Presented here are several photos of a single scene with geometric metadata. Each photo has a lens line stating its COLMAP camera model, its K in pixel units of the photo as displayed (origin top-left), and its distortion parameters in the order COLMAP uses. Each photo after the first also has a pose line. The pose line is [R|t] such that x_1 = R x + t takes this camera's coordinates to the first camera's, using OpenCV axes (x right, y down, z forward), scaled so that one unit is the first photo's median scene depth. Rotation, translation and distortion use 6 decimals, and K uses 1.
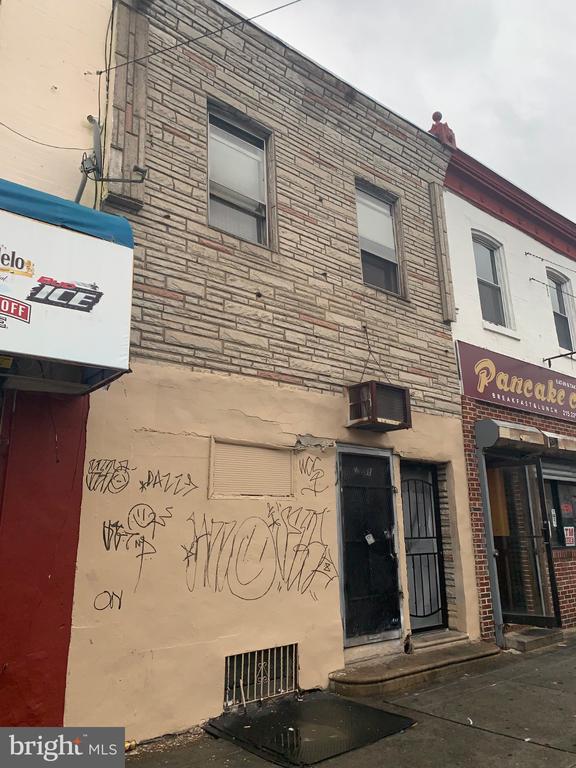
lens RADIAL K [[591.2, 0, 288.0], [0, 591.2, 384.0], [0, 0, 1]] dist [0.052757, -0.071674]
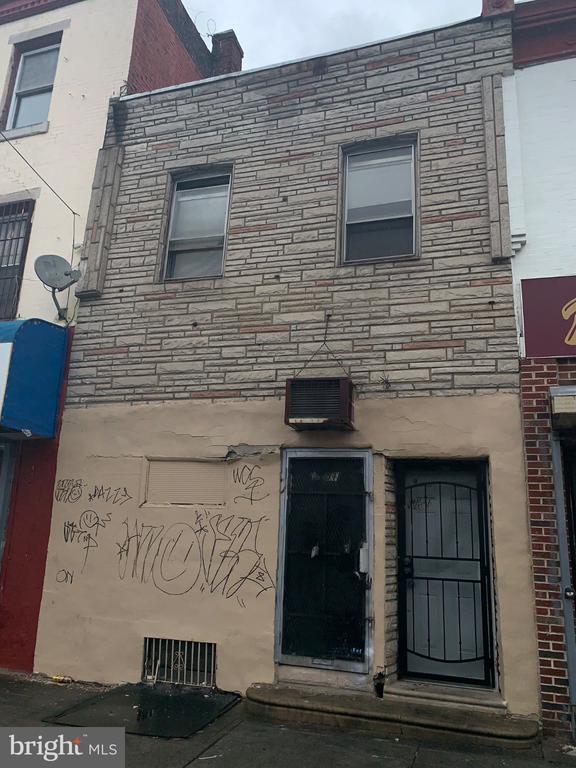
lens RADIAL K [[591.2, 0, 288.0], [0, 591.2, 384.0], [0, 0, 1]] dist [0.052757, -0.071674]
pose [[0.535000, -0.162737, -0.829031, 0.974001], [0.160948, 0.982934, -0.089084, 0.090122], [0.829380, -0.085771, 0.552062, 0.525346]]
